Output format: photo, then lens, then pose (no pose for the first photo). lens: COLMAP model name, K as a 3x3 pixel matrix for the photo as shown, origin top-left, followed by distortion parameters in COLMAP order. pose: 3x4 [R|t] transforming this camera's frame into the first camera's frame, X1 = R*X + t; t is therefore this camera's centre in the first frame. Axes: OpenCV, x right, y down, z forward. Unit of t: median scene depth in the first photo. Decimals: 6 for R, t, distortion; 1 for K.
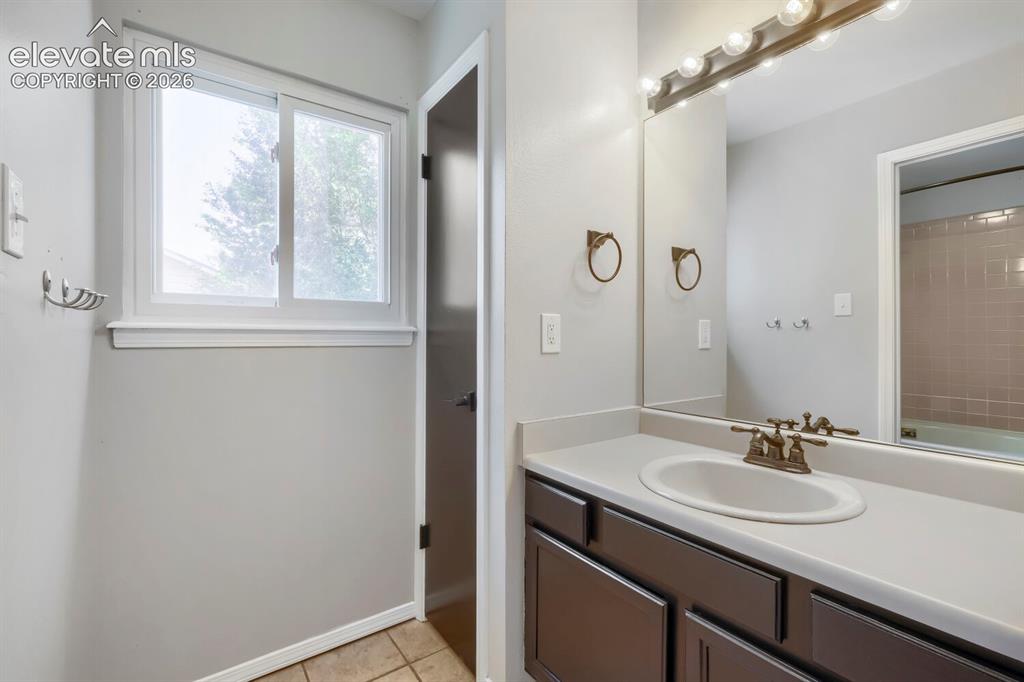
lens RADIAL K [[452.2, 0, 511.5], [0, 452.2, 336.7], [0, 0, 1]] dist [-0.000860, 0.000001]
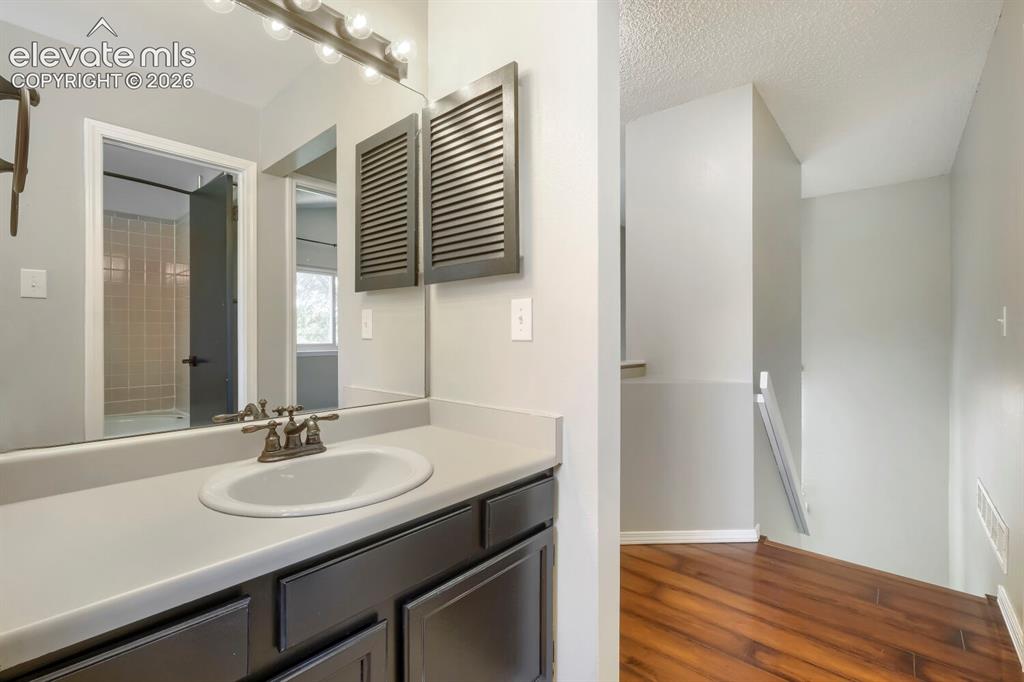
lens RADIAL K [[452.2, 0, 511.5], [0, 452.2, 336.7], [0, 0, 1]] dist [-0.000860, 0.000001]
pose [[-0.219820, -0.011299, 0.975475, -0.465981], [-0.006685, 0.999927, 0.010076, 0.019065], [-0.975518, -0.004306, -0.219879, 0.755204]]
